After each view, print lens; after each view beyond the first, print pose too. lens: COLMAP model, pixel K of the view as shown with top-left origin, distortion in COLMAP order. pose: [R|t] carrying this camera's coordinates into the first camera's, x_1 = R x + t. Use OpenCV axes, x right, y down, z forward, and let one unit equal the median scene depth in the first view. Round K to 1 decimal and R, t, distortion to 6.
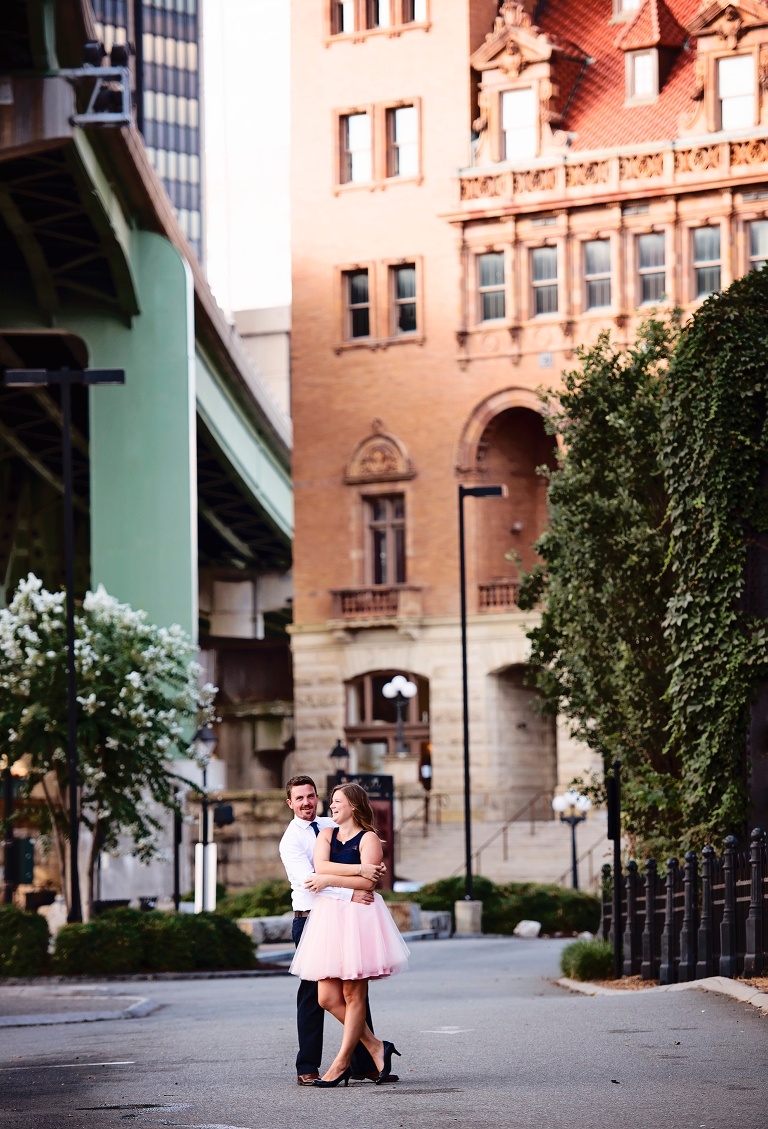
lens RADIAL K [[4730.2, 0, 387.3], [0, 4730.2, 575.4], [0, 0, 1]] dist [0.608261, 0.000000]
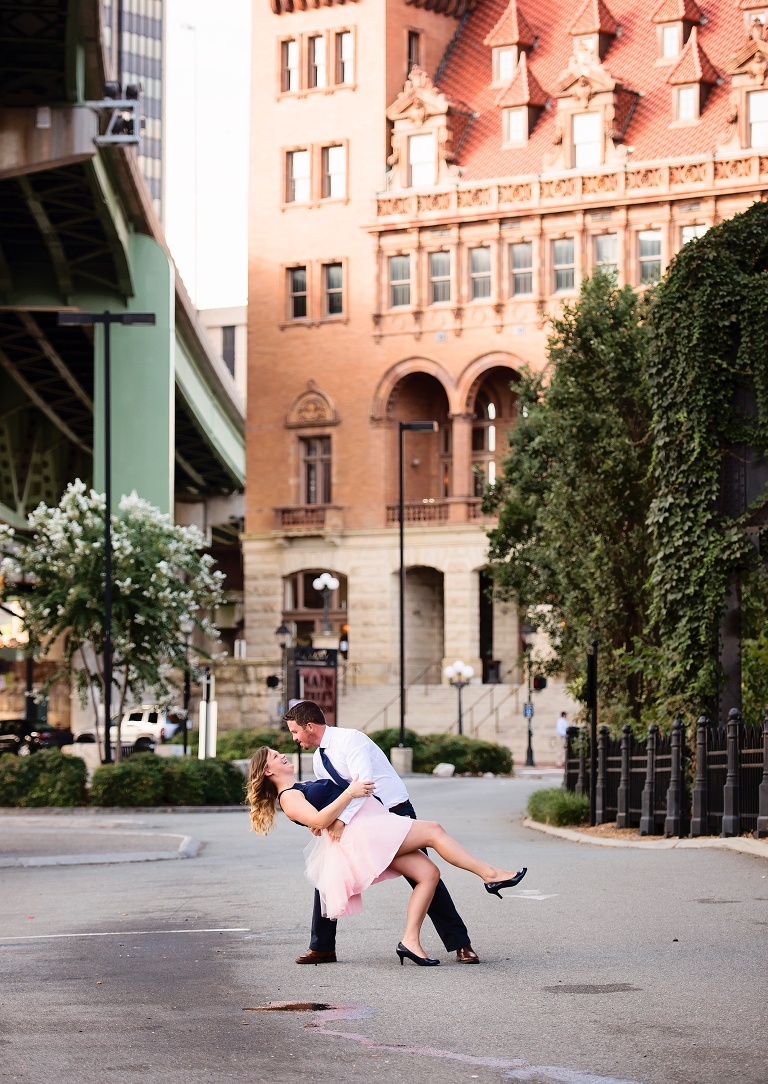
lens RADIAL K [[3401.9, 0, 384.6], [0, 3401.9, 538.3], [0, 0, 1]] dist [-0.092344, 0.000000]
pose [[0.999442, 0.017448, 0.028488, -0.020134], [-0.017725, 0.999798, 0.009506, 0.005190], [-0.028317, -0.010005, 0.999549, 0.122422]]
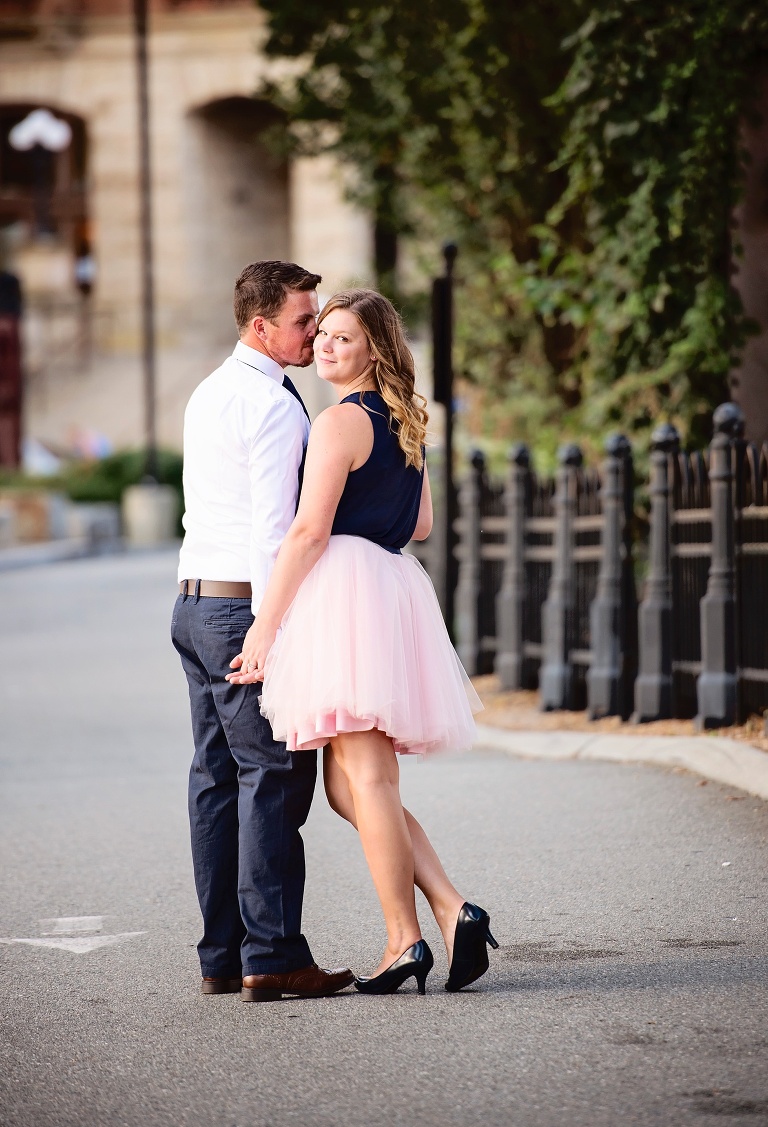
lens RADIAL K [[6863.7, 0, 389.2], [0, 6863.7, 563.4], [0, 0, 1]] dist [2.329976, 0.000000]
pose [[0.998701, 0.001181, 0.050948, 0.004493], [-0.005421, 0.996520, 0.083179, 0.009541], [-0.050672, -0.083347, 0.995231, 0.213851]]
